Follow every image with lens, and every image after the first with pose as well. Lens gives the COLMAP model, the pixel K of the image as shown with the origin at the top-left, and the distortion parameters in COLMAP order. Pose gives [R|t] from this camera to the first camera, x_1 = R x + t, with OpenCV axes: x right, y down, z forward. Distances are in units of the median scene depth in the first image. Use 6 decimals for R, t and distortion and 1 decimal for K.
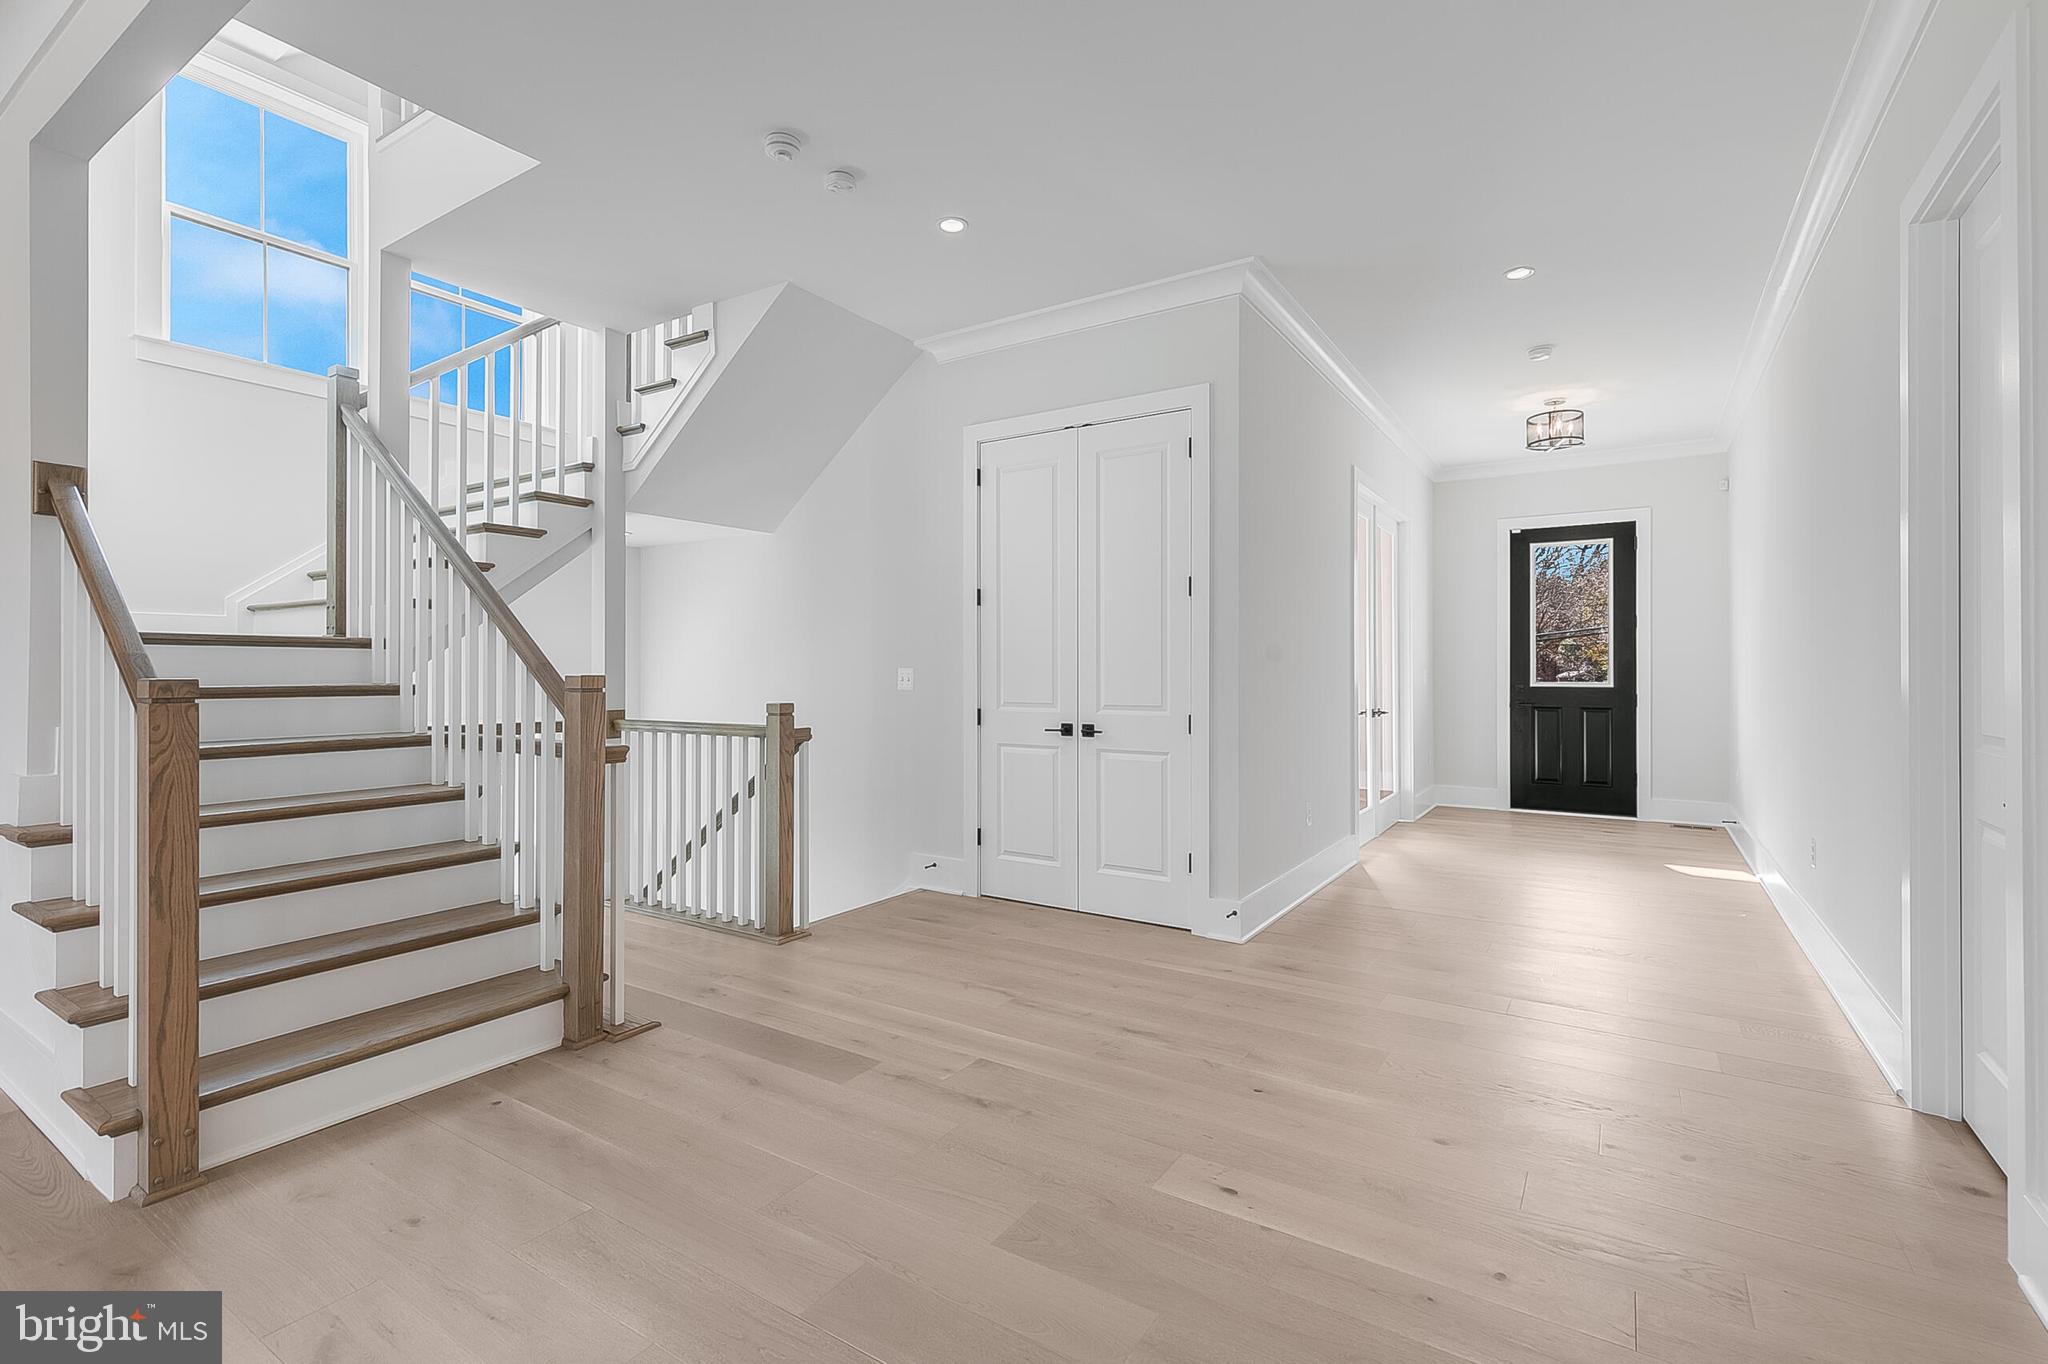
lens RADIAL K [[921.2, 0, 1020.2], [0, 921.2, 669.1], [0, 0, 1]] dist [0.006063, -0.001933]
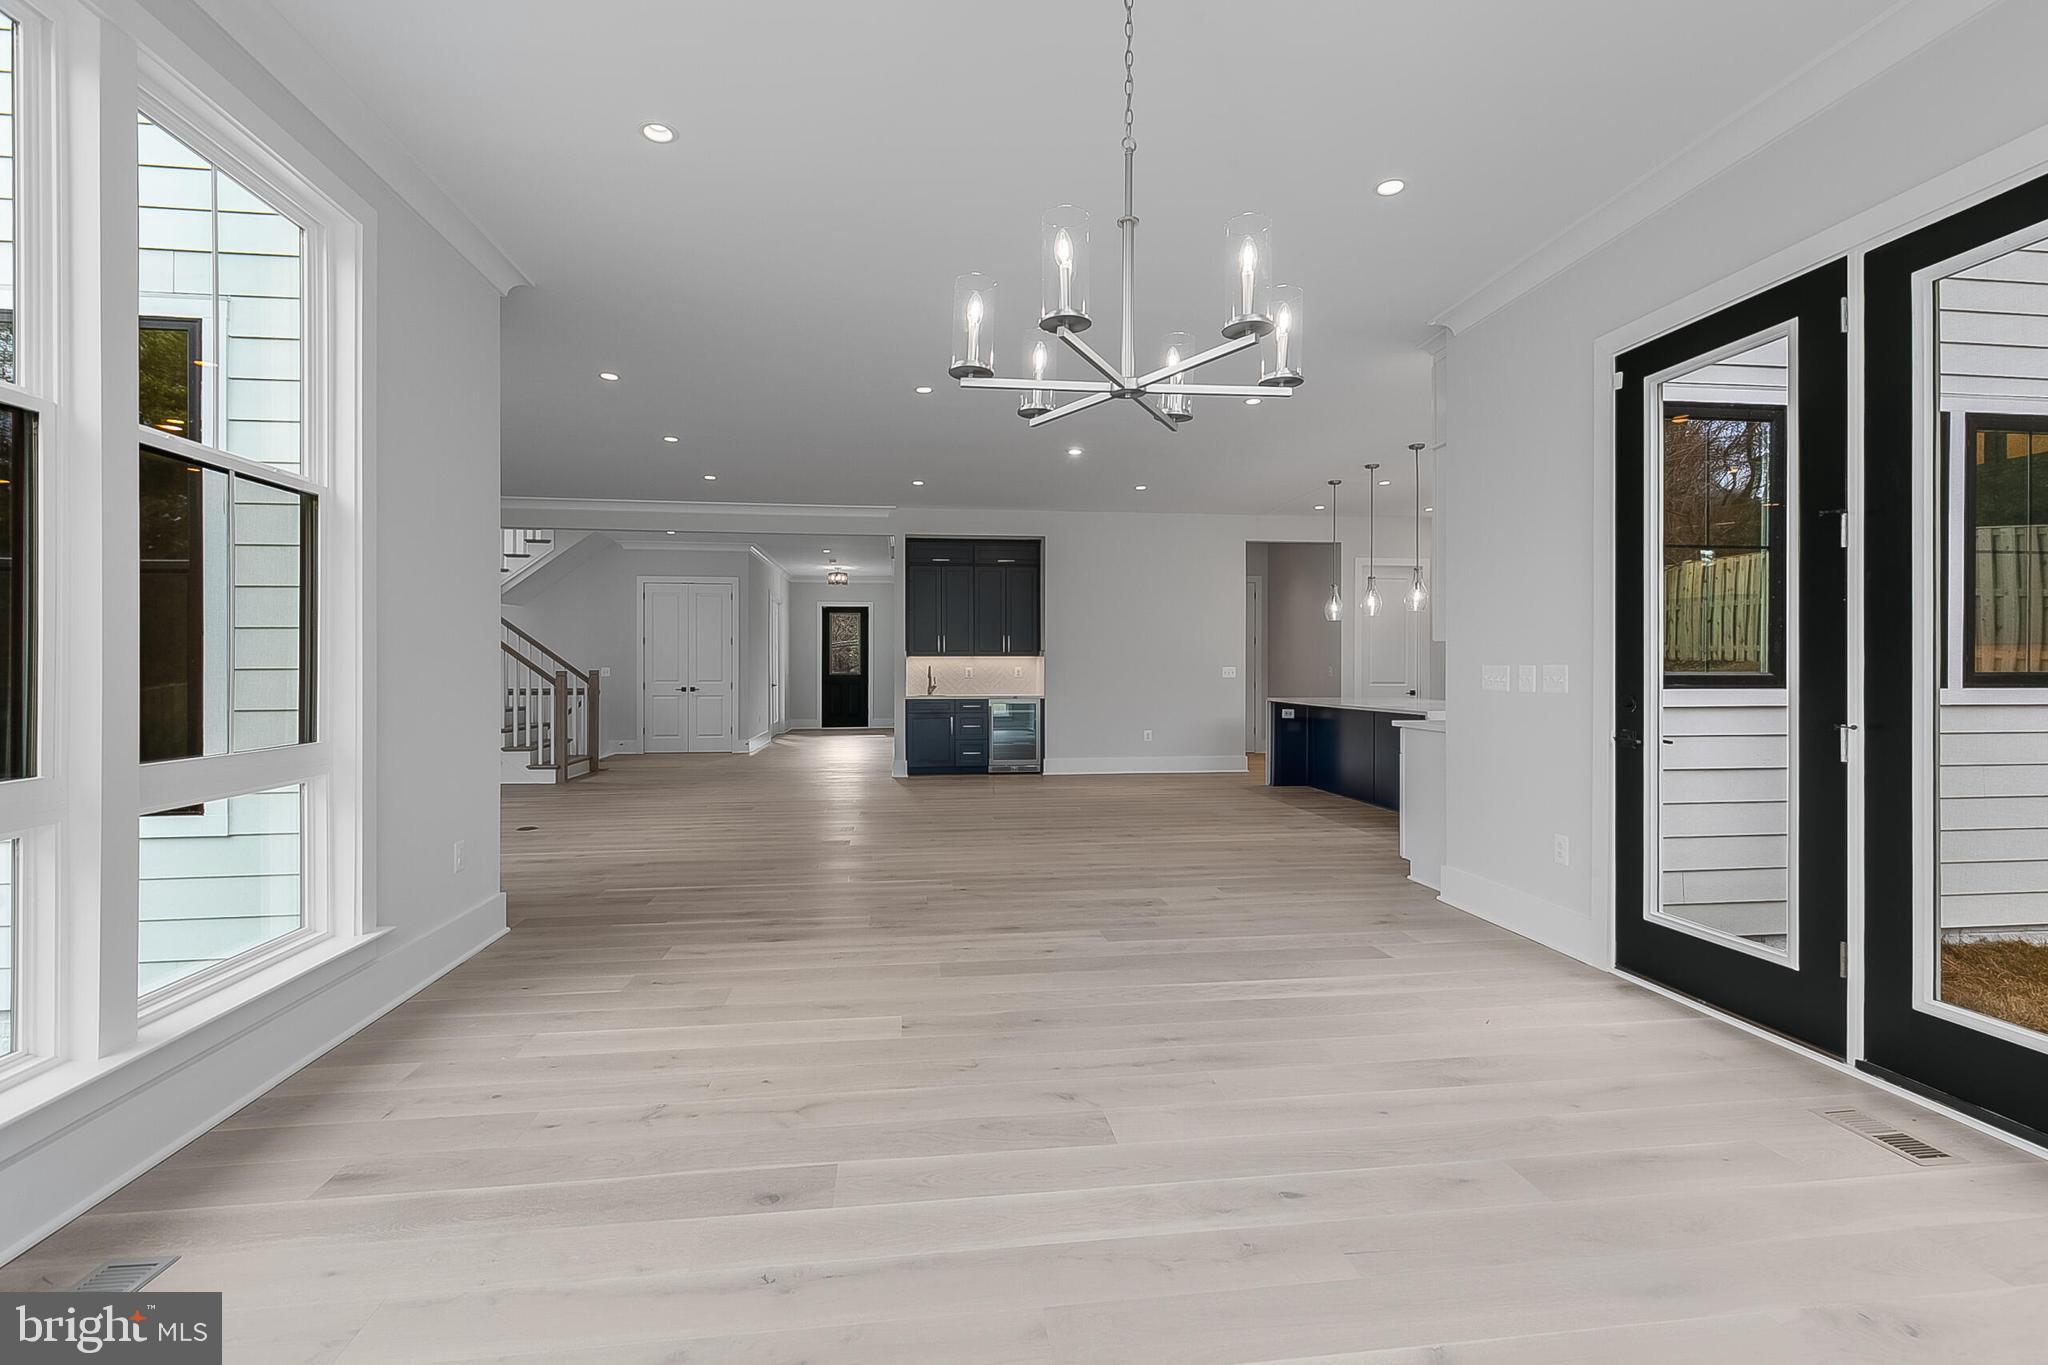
lens RADIAL K [[921.2, 0, 1023.8], [0, 921.2, 674.3], [0, 0, 1]] dist [0.006063, -0.001933]
pose [[0.758396, -0.007240, 0.651754, -1.006685], [0.001447, 0.999955, 0.009424, -0.006242], [-0.651793, -0.006204, 0.758372, -1.838942]]
